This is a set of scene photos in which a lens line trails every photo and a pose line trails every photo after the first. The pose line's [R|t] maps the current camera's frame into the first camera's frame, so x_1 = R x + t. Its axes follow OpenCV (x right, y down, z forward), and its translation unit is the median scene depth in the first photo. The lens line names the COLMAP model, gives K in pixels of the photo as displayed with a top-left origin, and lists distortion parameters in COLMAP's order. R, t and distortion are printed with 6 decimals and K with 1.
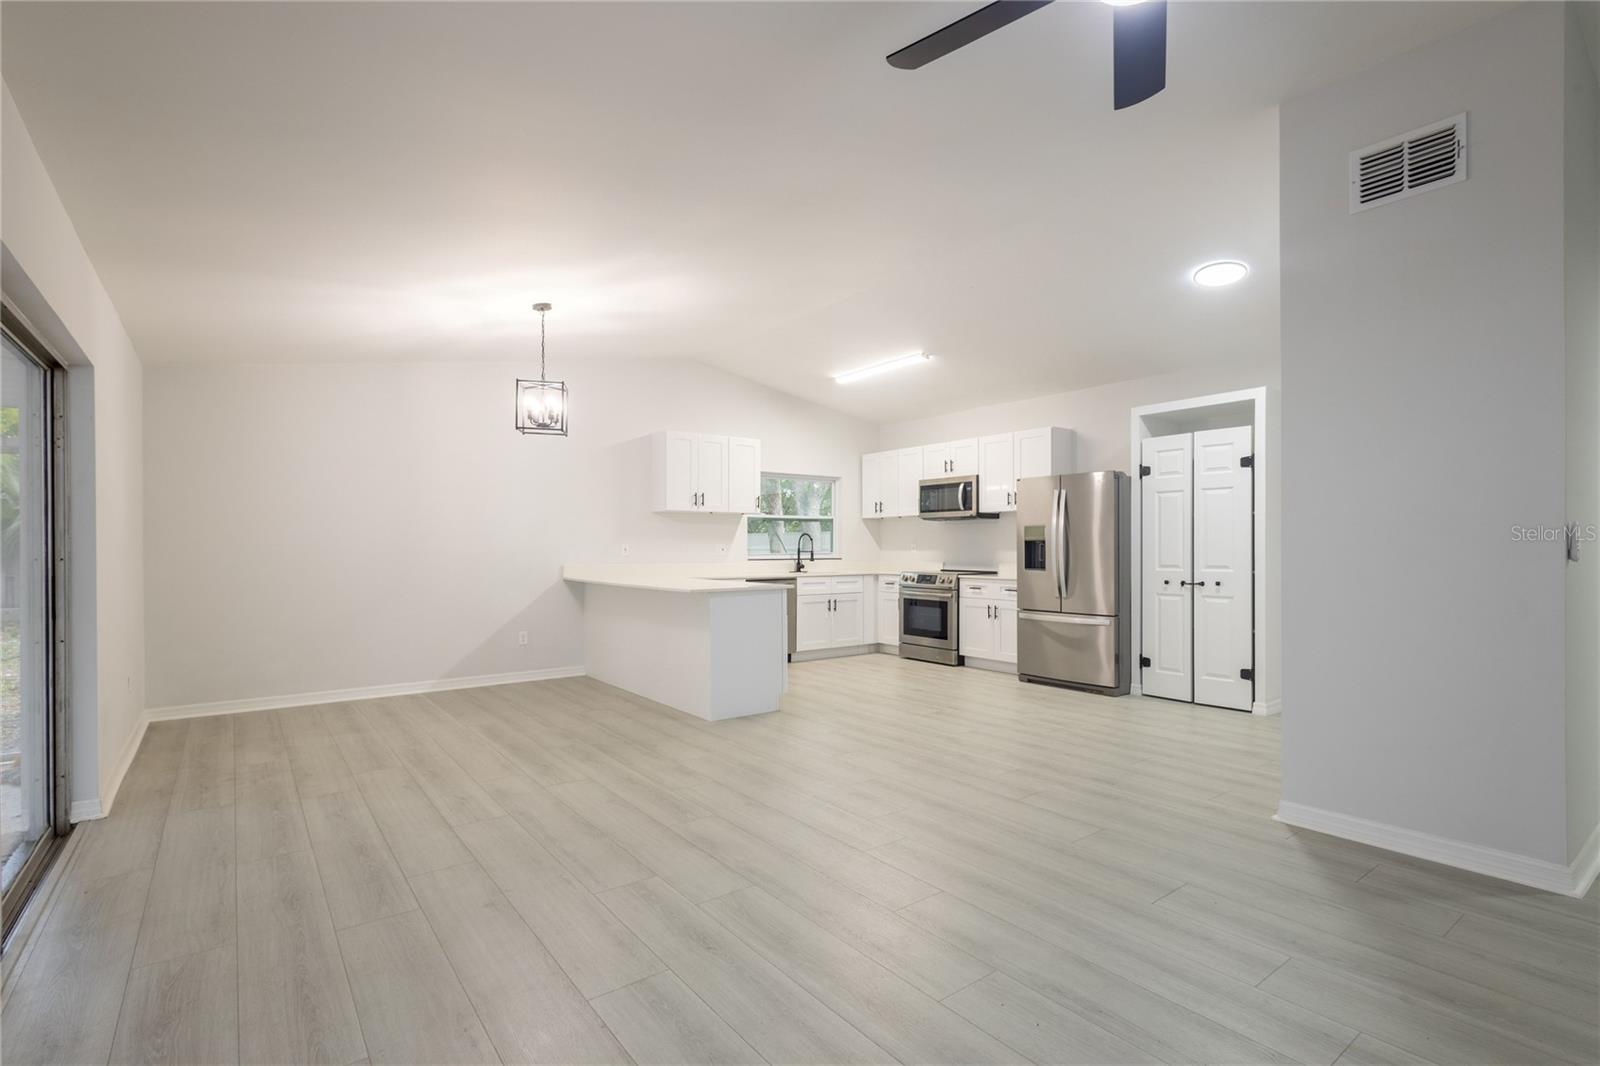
lens RADIAL K [[745.1, 0, 800.1], [0, 745.1, 547.6], [0, 0, 1]] dist [0.012878, -0.000141]
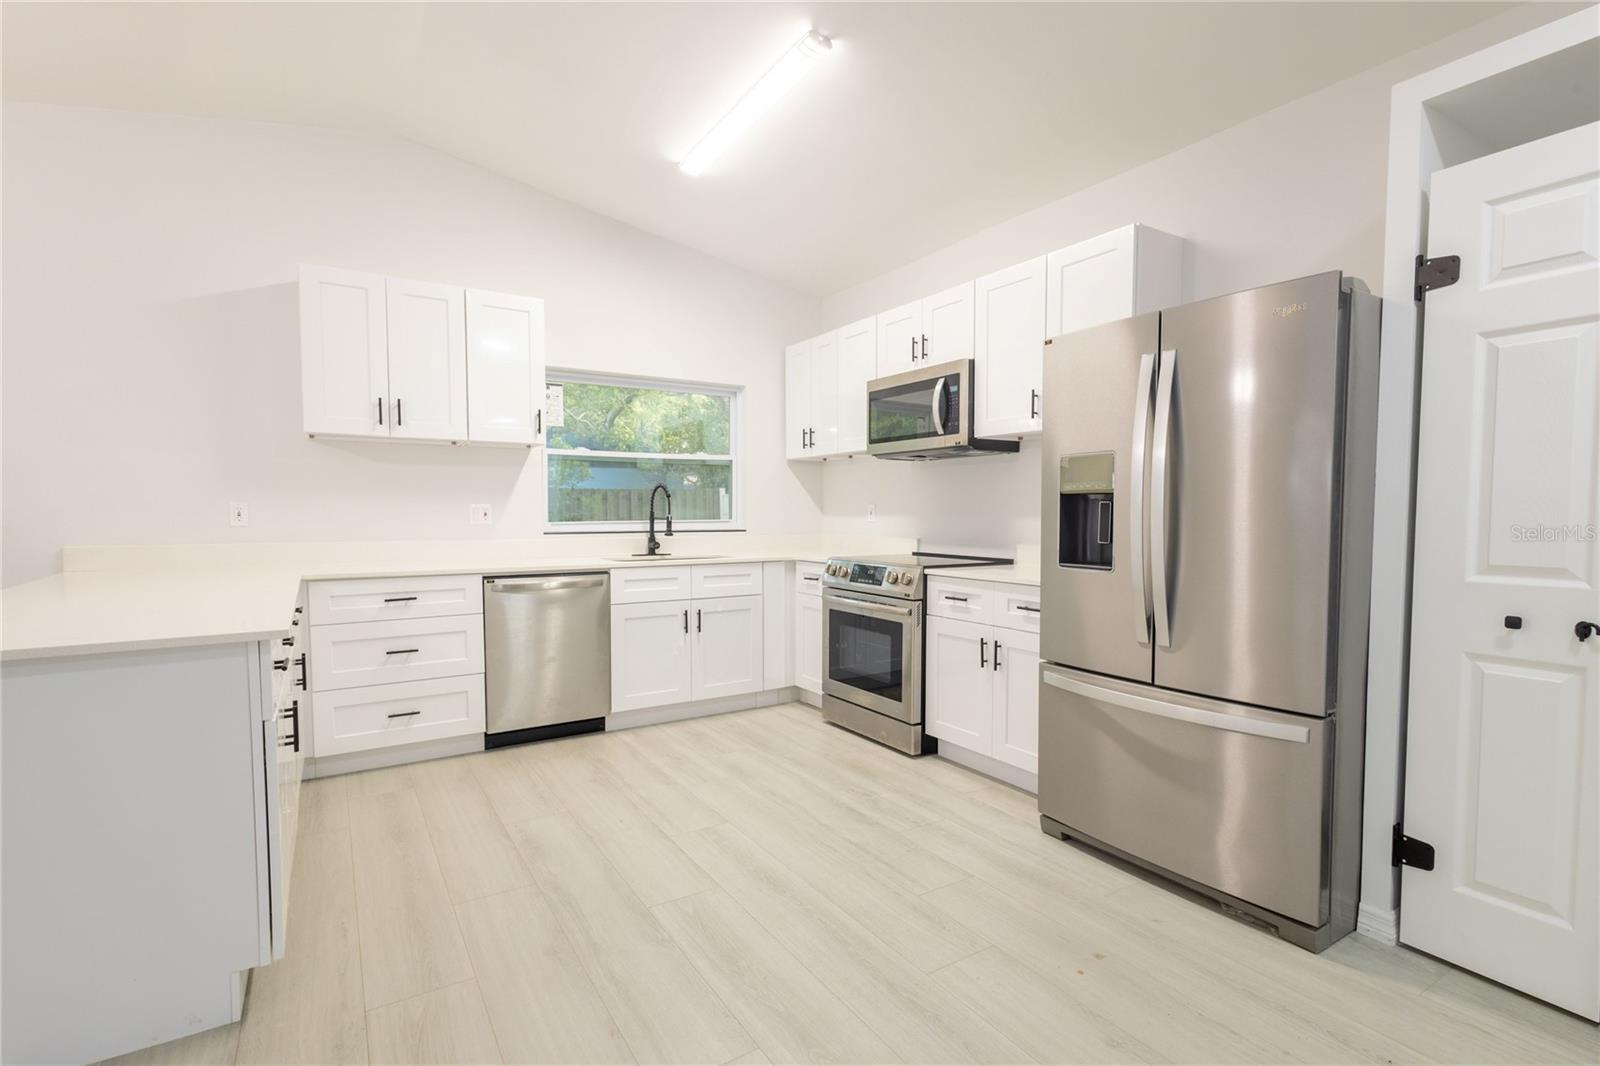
lens RADIAL K [[745.1, 0, 800.1], [0, 745.1, 547.6], [0, 0, 1]] dist [0.012878, -0.000141]
pose [[0.996465, 0.005120, -0.083855, 0.174217], [-0.001049, 0.998822, 0.048516, 0.000357], [0.084004, -0.048256, 0.995296, 0.524261]]
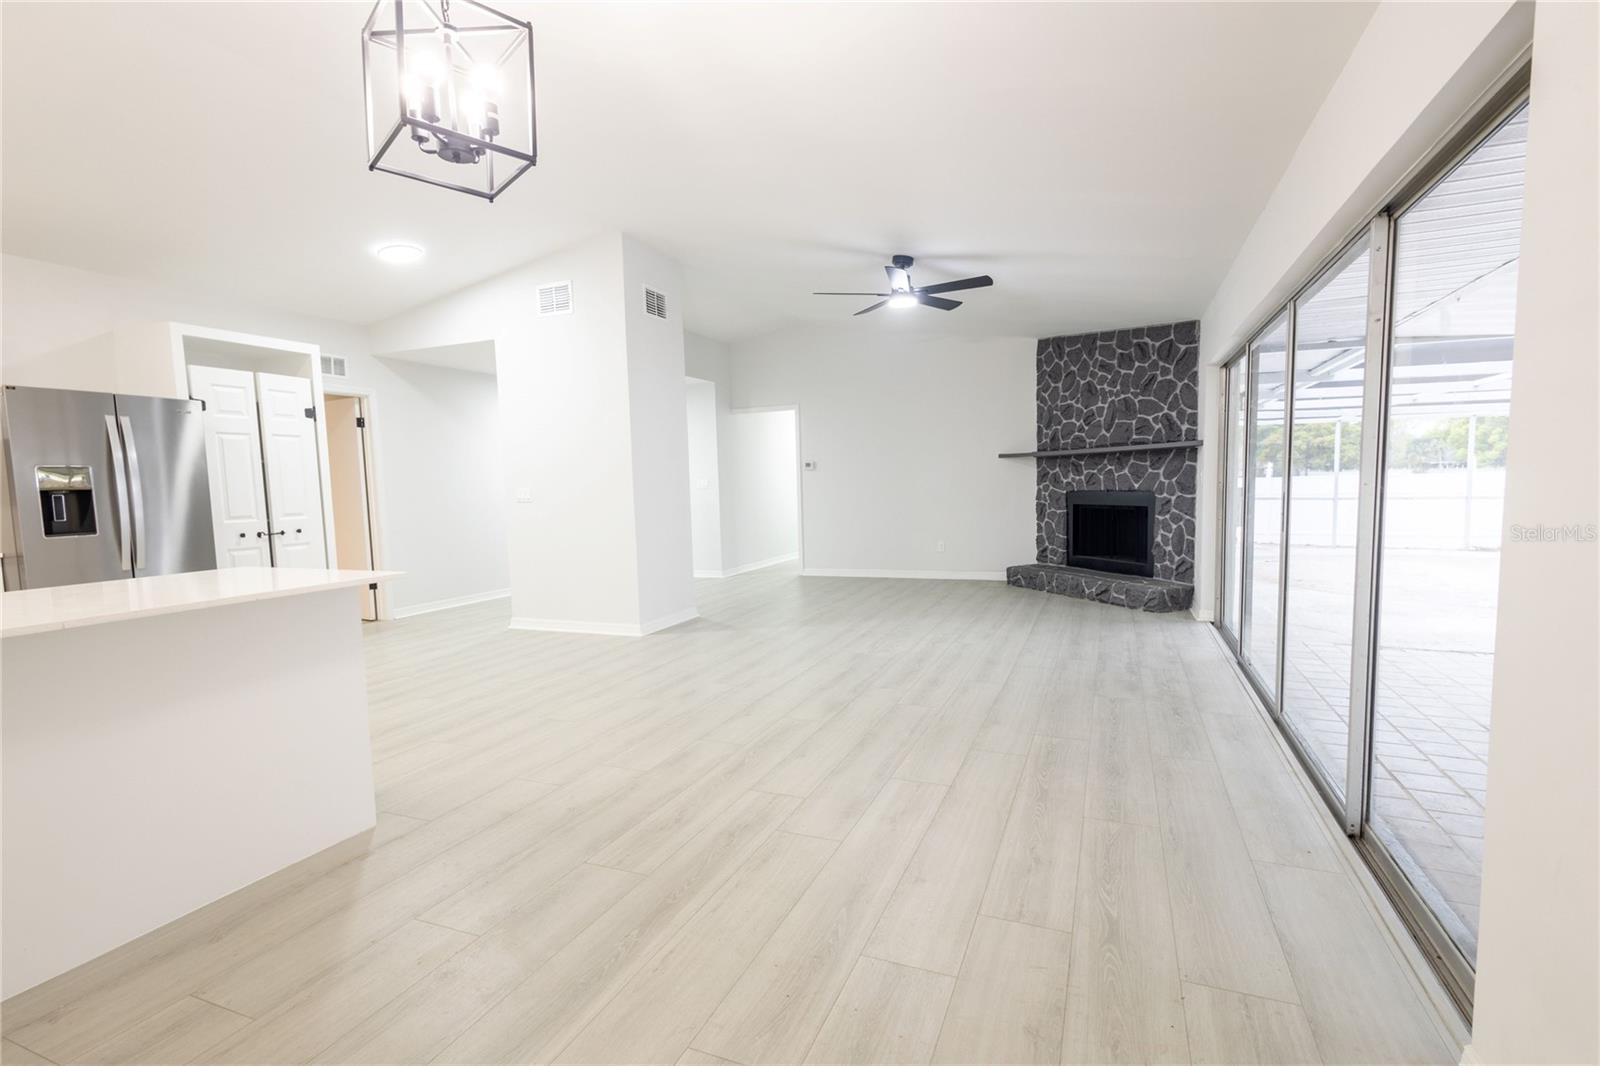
lens RADIAL K [[745.1, 0, 800.1], [0, 745.1, 547.6], [0, 0, 1]] dist [0.012878, -0.000141]
pose [[-0.498603, -0.061547, 0.864643, -0.491298], [0.026964, 0.995892, 0.086438, 0.001039], [-0.866411, 0.066413, -0.494895, 0.683791]]
